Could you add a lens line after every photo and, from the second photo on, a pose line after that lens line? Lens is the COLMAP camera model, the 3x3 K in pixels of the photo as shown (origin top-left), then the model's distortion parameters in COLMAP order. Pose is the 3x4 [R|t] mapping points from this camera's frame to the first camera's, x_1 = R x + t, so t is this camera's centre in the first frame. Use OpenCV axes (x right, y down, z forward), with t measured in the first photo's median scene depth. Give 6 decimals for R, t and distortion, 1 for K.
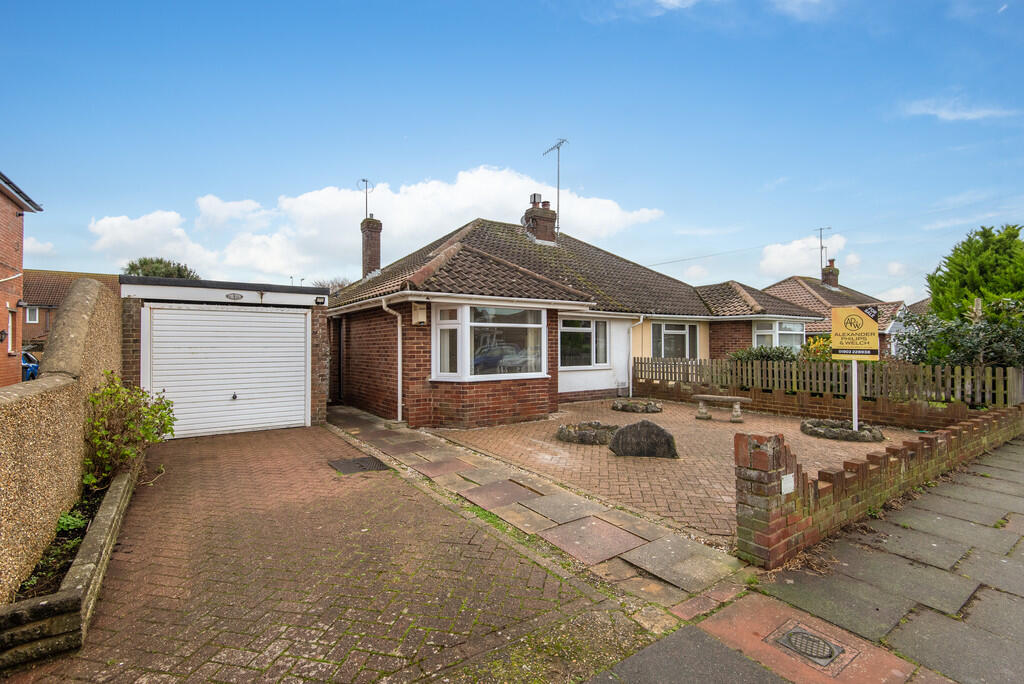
lens RADIAL K [[470.5, 0, 510.6], [0, 470.5, 338.5], [0, 0, 1]] dist [0.001469, 0.000094]
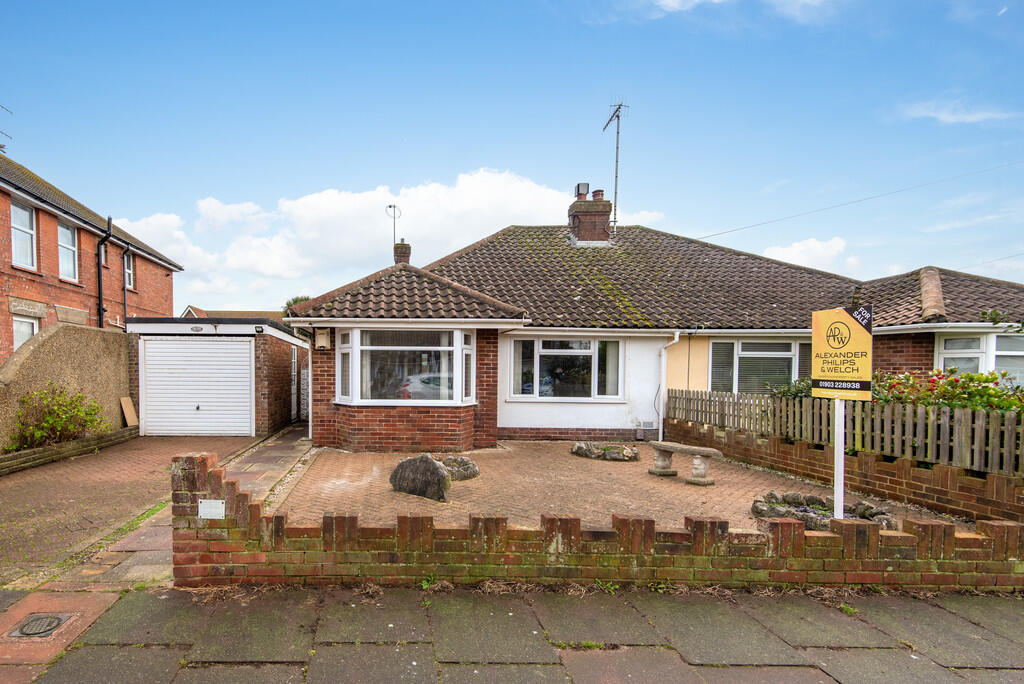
lens RADIAL K [[574.6, 0, 511.8], [0, 574.6, 392.7], [0, 0, 1]] dist [-0.000922, -0.000124]
pose [[0.816612, 0.029671, -0.576424, 0.720783], [-0.002954, 0.998880, 0.047232, 0.004762], [0.577179, -0.036868, 0.815785, 0.157955]]
